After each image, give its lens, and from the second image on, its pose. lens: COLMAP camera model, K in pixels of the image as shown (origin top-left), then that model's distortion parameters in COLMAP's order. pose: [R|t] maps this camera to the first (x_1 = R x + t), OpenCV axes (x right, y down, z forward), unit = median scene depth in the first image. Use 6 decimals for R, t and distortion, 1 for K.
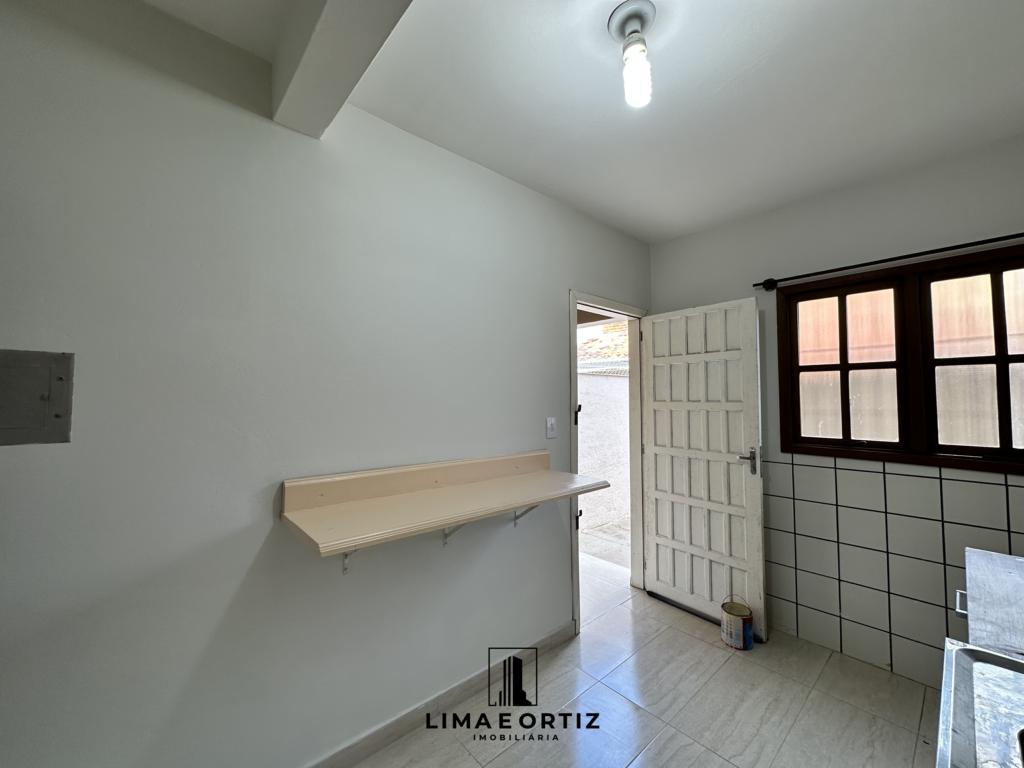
lens RADIAL K [[408.1, 0, 513.8], [0, 408.1, 383.7], [0, 0, 1]] dist [-0.000992, 0.000462]
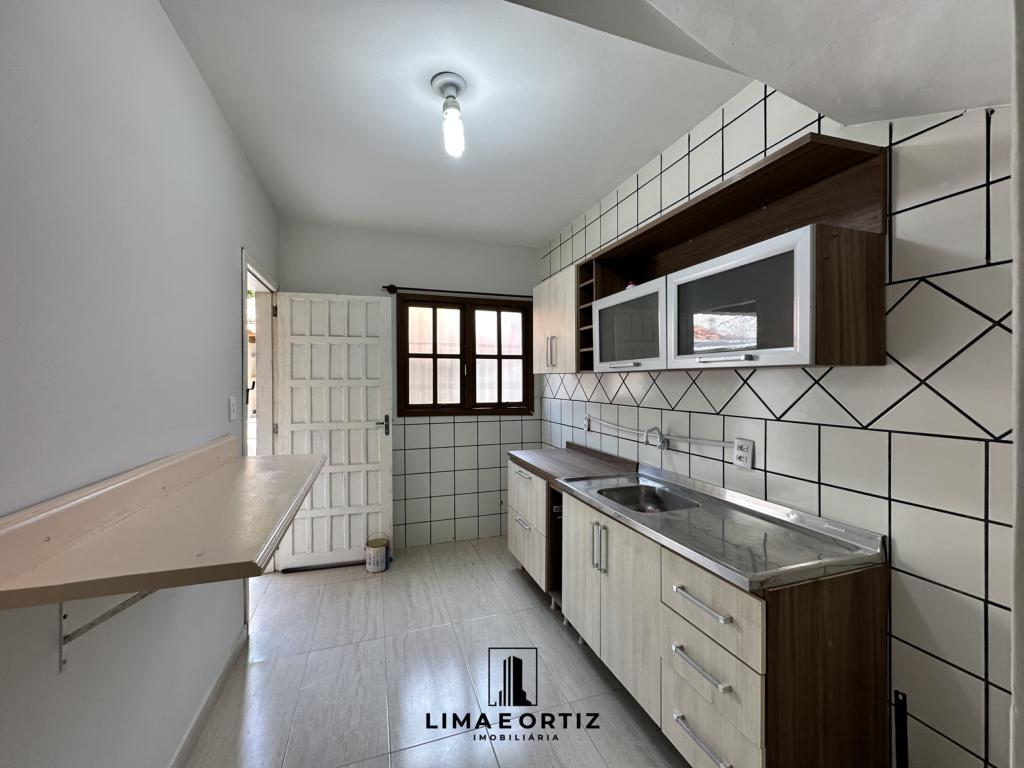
lens RADIAL K [[408.1, 0, 513.8], [0, 408.1, 383.7], [0, 0, 1]] dist [-0.000992, 0.000462]
pose [[0.391450, -0.006036, 0.920180, -0.438944], [-0.030955, 0.999326, 0.019724, 0.021419], [-0.919679, -0.036205, 0.390999, 0.132792]]
